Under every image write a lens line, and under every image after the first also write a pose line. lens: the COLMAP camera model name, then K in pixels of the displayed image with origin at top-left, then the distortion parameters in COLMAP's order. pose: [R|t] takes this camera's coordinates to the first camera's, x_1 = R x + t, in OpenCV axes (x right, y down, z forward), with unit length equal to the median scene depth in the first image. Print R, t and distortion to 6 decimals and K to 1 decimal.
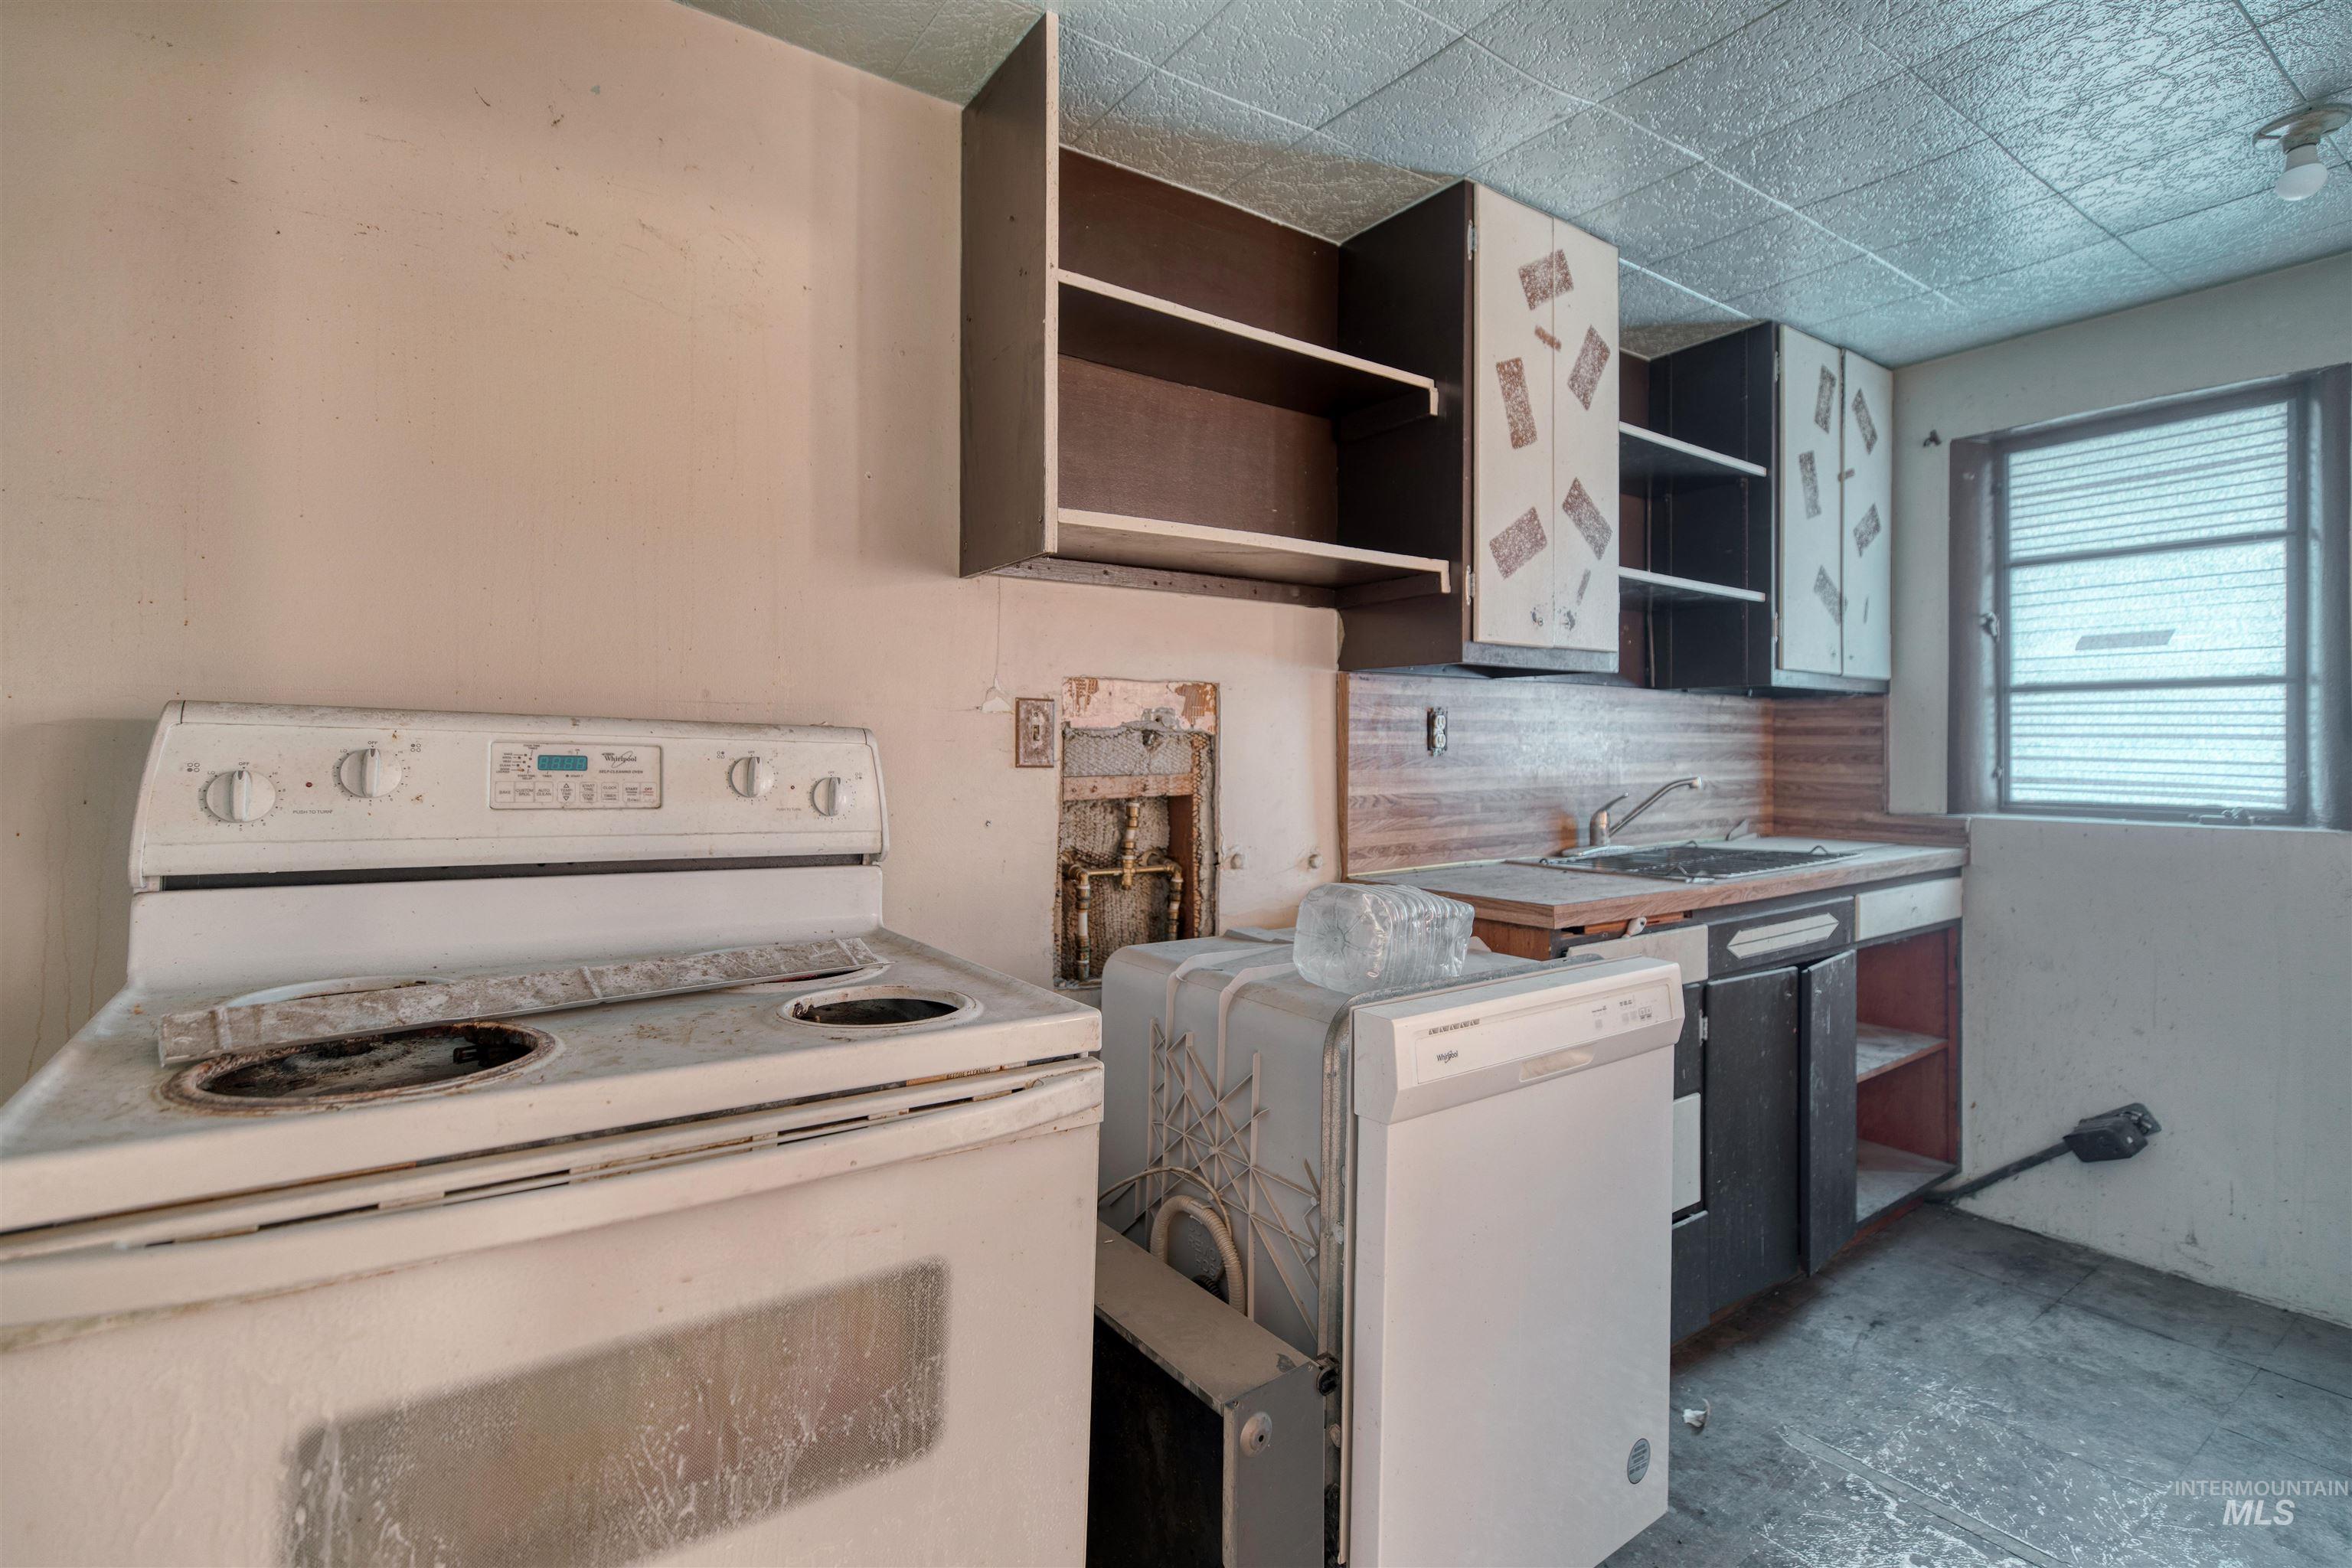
lens RADIAL K [[1070.7, 0, 1151.6], [0, 1070.7, 746.0], [0, 0, 1]] dist [0.004447, 0.000172]
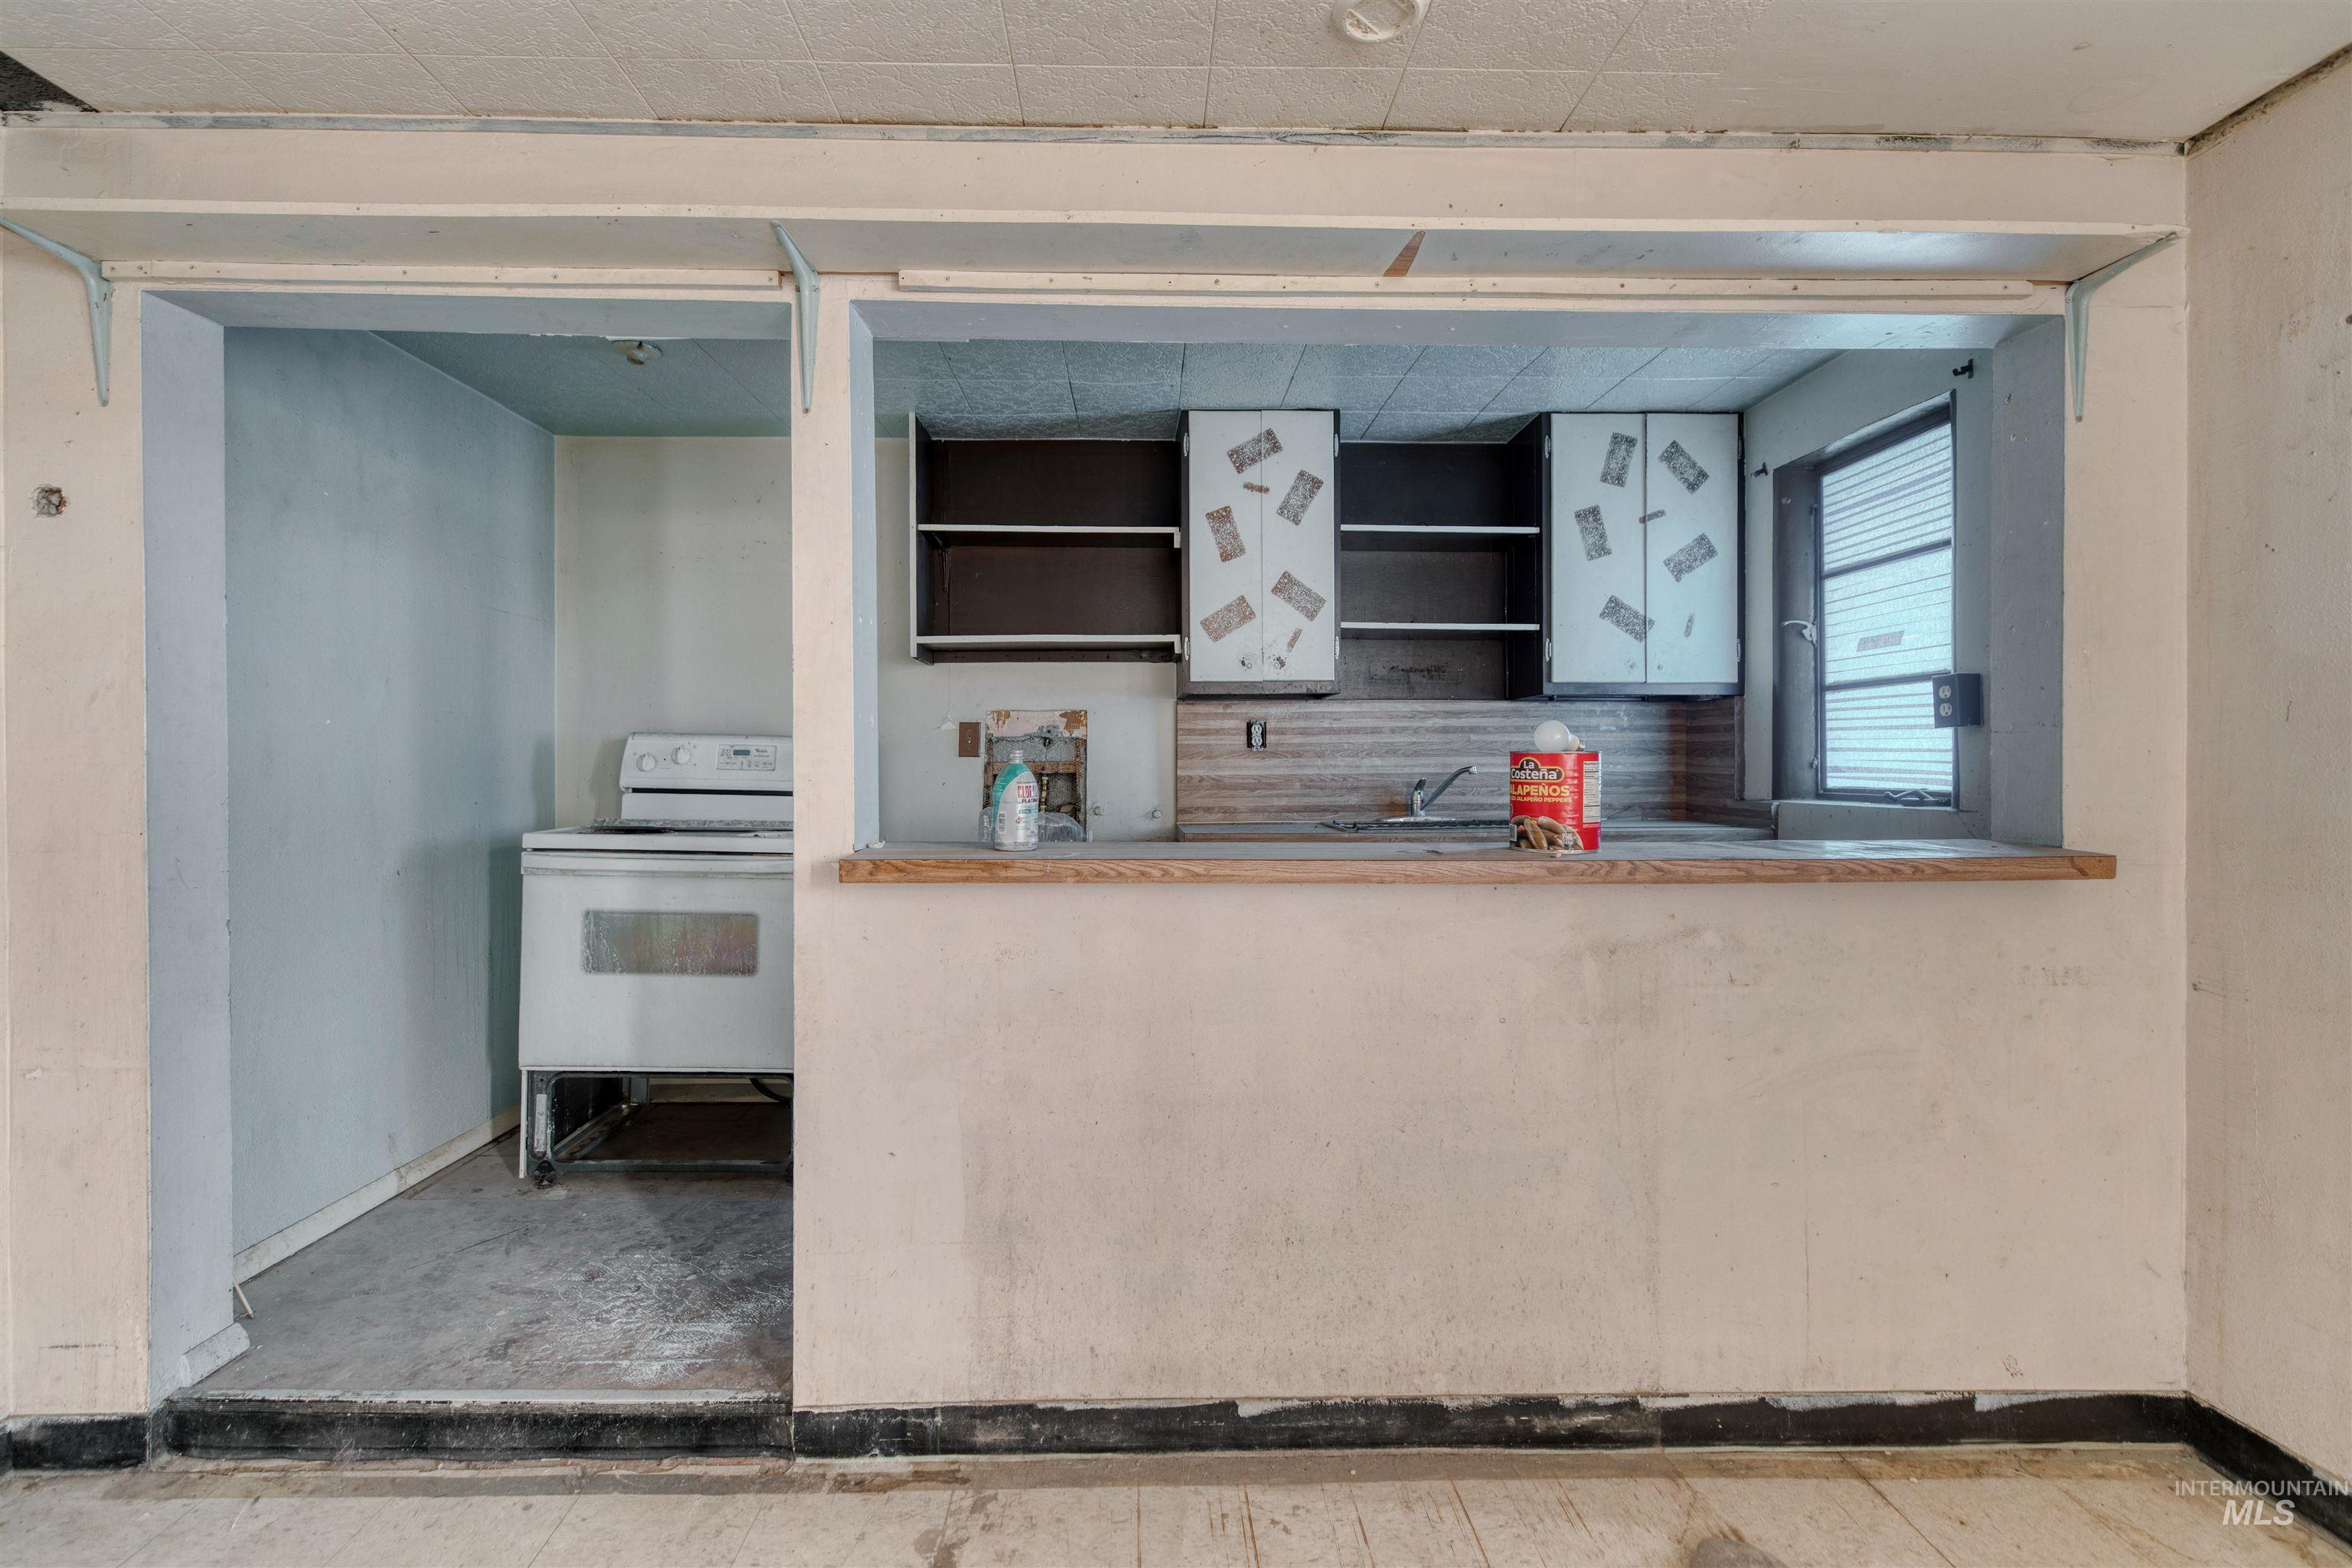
lens RADIAL K [[1070.7, 0, 1157.3], [0, 1070.7, 773.4], [0, 0, 1]] dist [0.004447, 0.000172]
pose [[0.838395, 0.000749, -0.545063, 0.995857], [0.005024, 0.999946, 0.009103, 0.026984], [0.545040, -0.010370, 0.838346, -0.377170]]
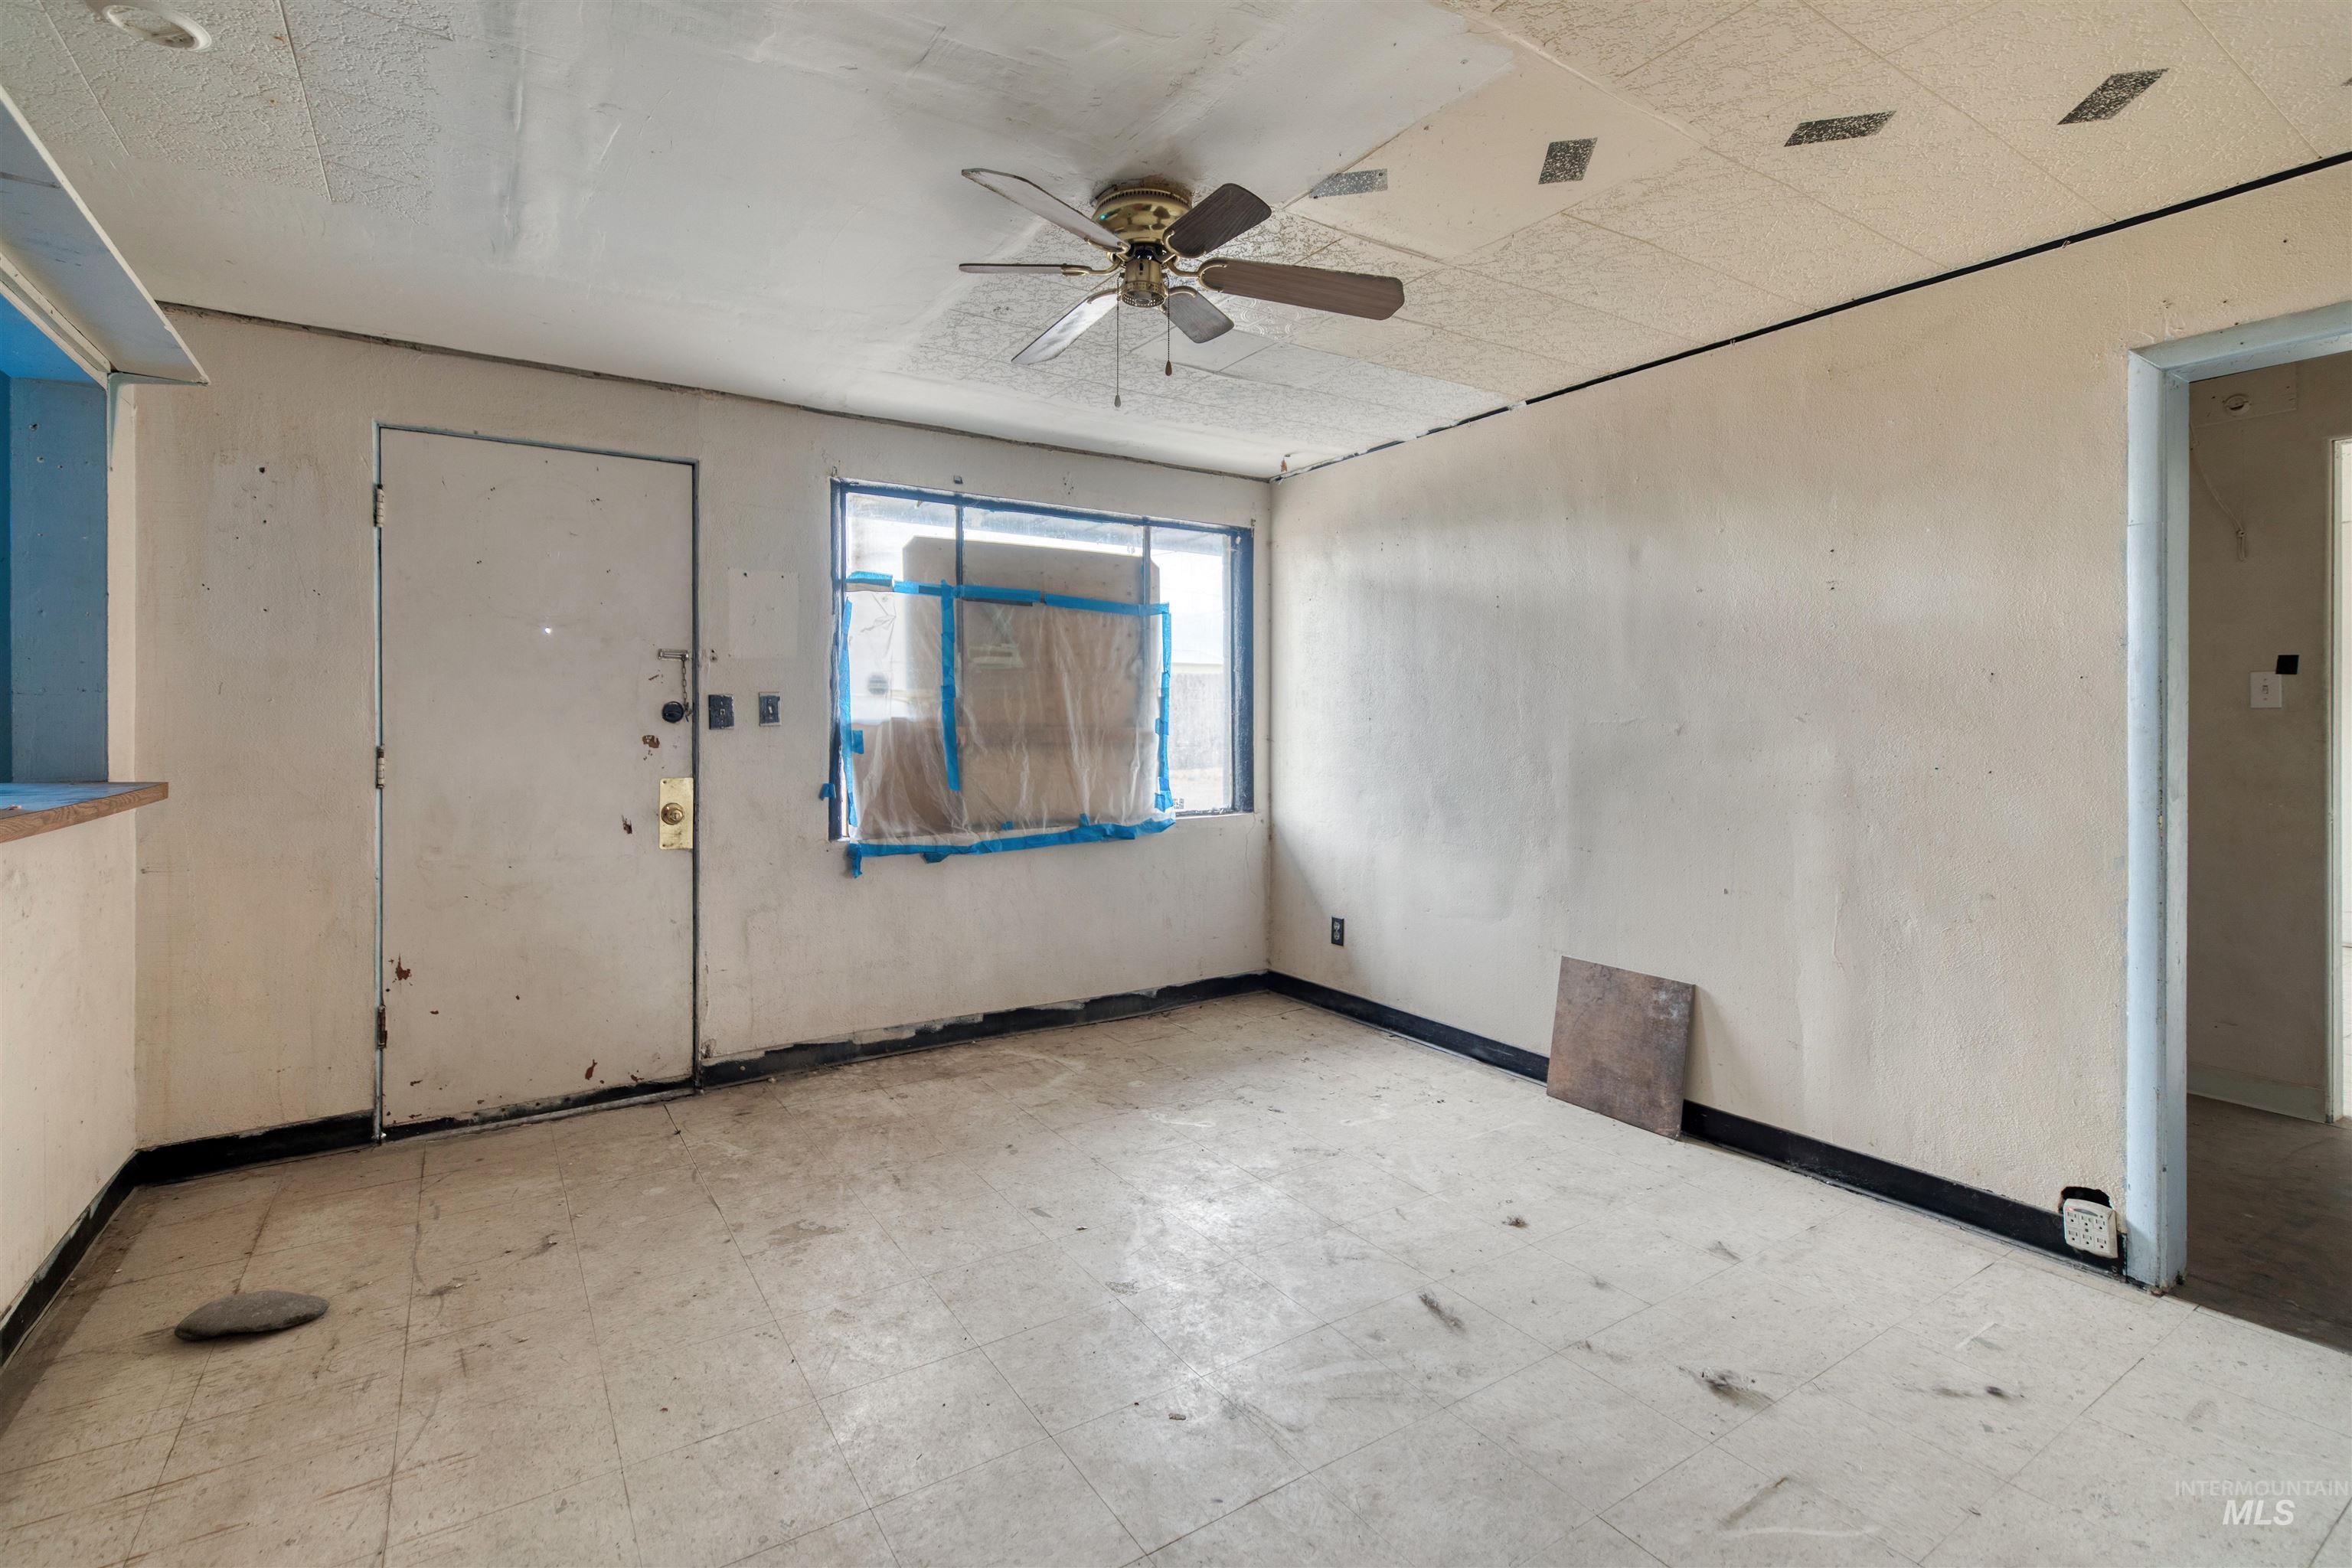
lens RADIAL K [[1070.7, 0, 1192.8], [0, 1070.7, 724.5], [0, 0, 1]] dist [0.004447, 0.000172]
pose [[0.005570, -0.003907, 0.999977, -0.013105], [-0.003469, 0.999986, 0.003927, 0.026927], [-0.999978, -0.003491, 0.005557, -0.448835]]
